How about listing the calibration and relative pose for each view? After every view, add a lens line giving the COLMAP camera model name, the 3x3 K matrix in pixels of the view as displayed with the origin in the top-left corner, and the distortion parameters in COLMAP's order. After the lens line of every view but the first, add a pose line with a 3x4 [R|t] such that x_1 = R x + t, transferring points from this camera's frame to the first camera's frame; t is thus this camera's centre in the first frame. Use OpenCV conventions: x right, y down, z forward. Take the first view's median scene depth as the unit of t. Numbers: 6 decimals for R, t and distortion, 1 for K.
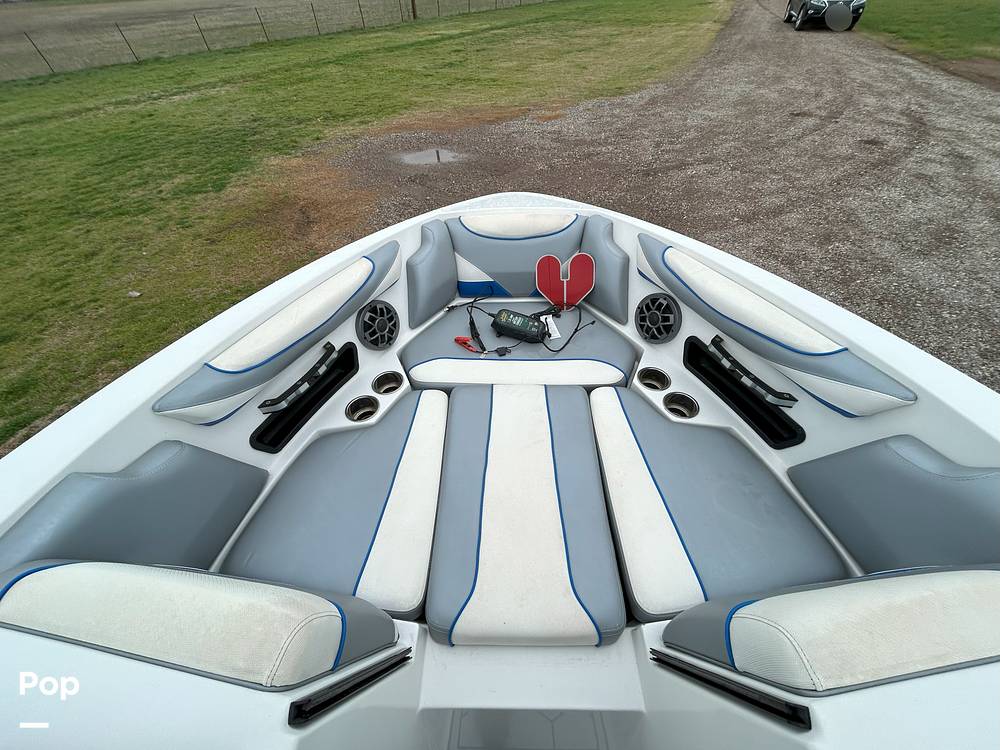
lens RADIAL K [[400.9, 0, 500.3], [0, 400.9, 375.6], [0, 0, 1]] dist [-0.000655, -0.000286]
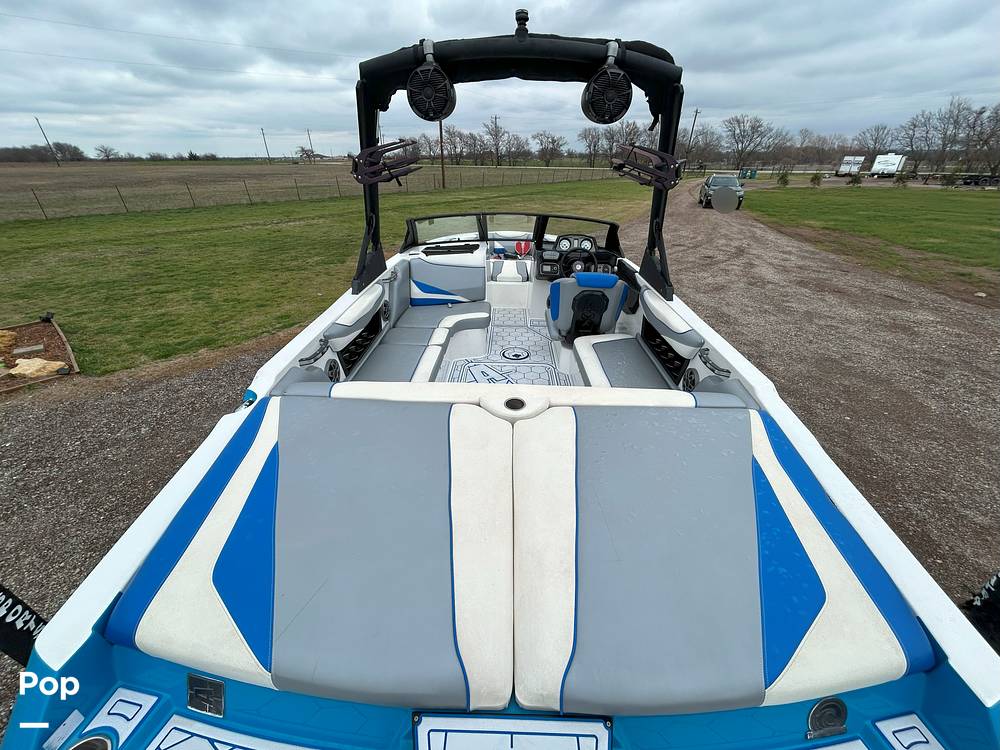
lens RADIAL K [[400.9, 0, 496.9], [0, 400.9, 372.8], [0, 0, 1]] dist [-0.000655, -0.000286]
pose [[0.998792, 0.049075, 0.002414, -0.004790], [-0.046118, 0.953309, -0.298455, 0.269804], [-0.016948, 0.297983, 0.954421, -0.300482]]
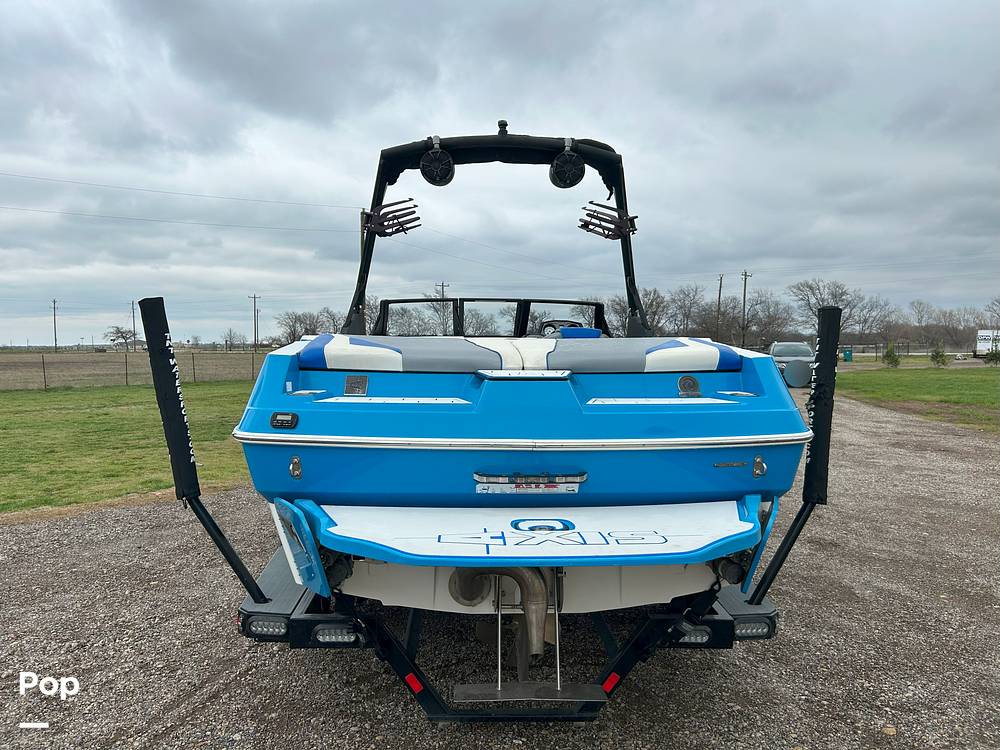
lens RADIAL K [[749.6, 0, 489.3], [0, 749.6, 366.4], [0, 0, 1]] dist [0.034928, -0.035017]
pose [[0.998369, 0.039187, 0.041520, -0.021732], [0.000682, 0.719000, -0.695010, 0.485796], [-0.057088, 0.693905, 0.717800, -0.402870]]
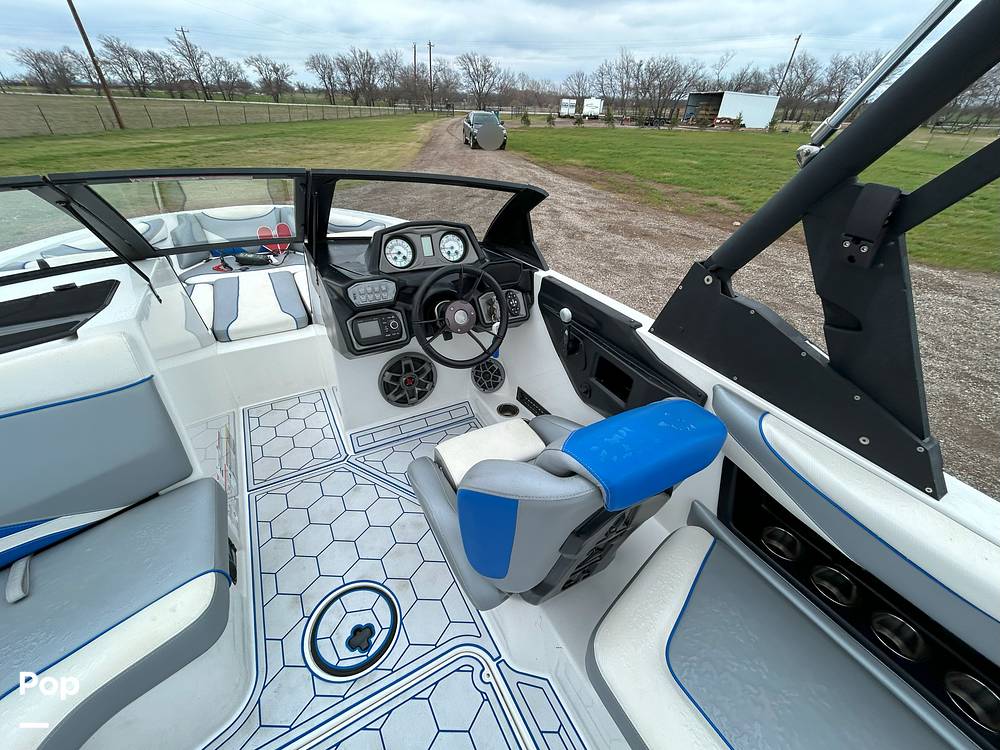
lens RADIAL K [[400.9, 0, 498.5], [0, 400.9, 372.4], [0, 0, 1]] dist [-0.000655, -0.000286]
pose [[0.865097, -0.220668, 0.450458, 0.010427], [0.307097, 0.943059, -0.127796, 0.121369], [-0.396608, 0.248890, 0.883604, -0.121172]]
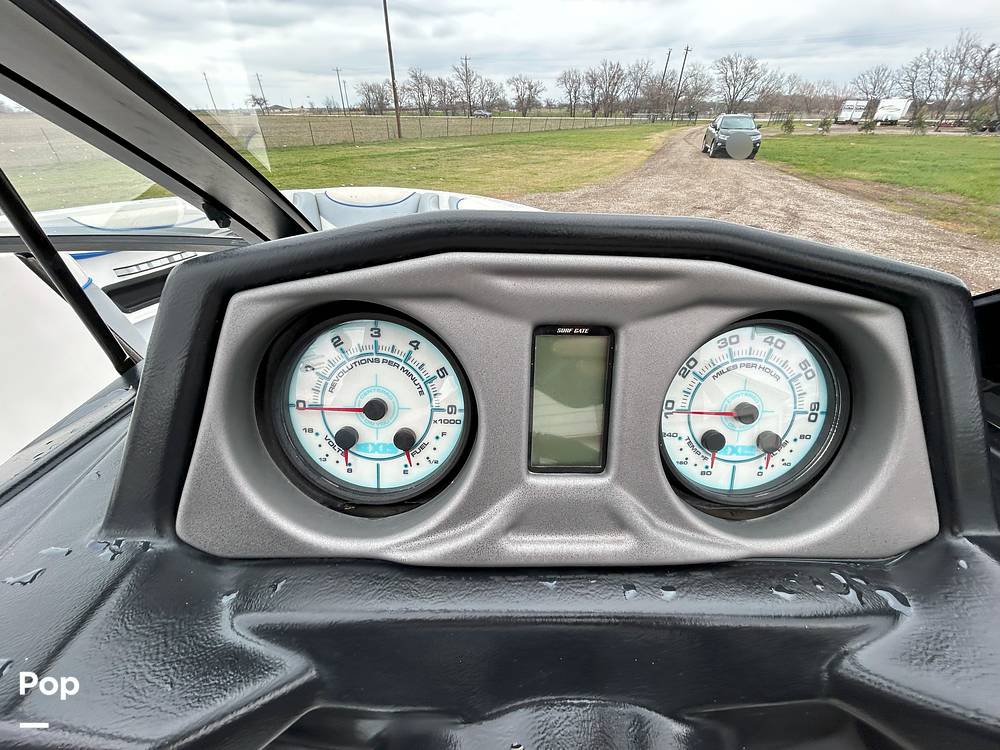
lens RADIAL K [[400.9, 0, 499.8], [0, 400.9, 376.9], [0, 0, 1]] dist [-0.000655, -0.000286]
pose [[0.998389, 0.015494, 0.054592, 0.053617], [-0.003894, 0.978440, -0.206494, 0.062175], [-0.056615, 0.205948, 0.976924, -0.025381]]
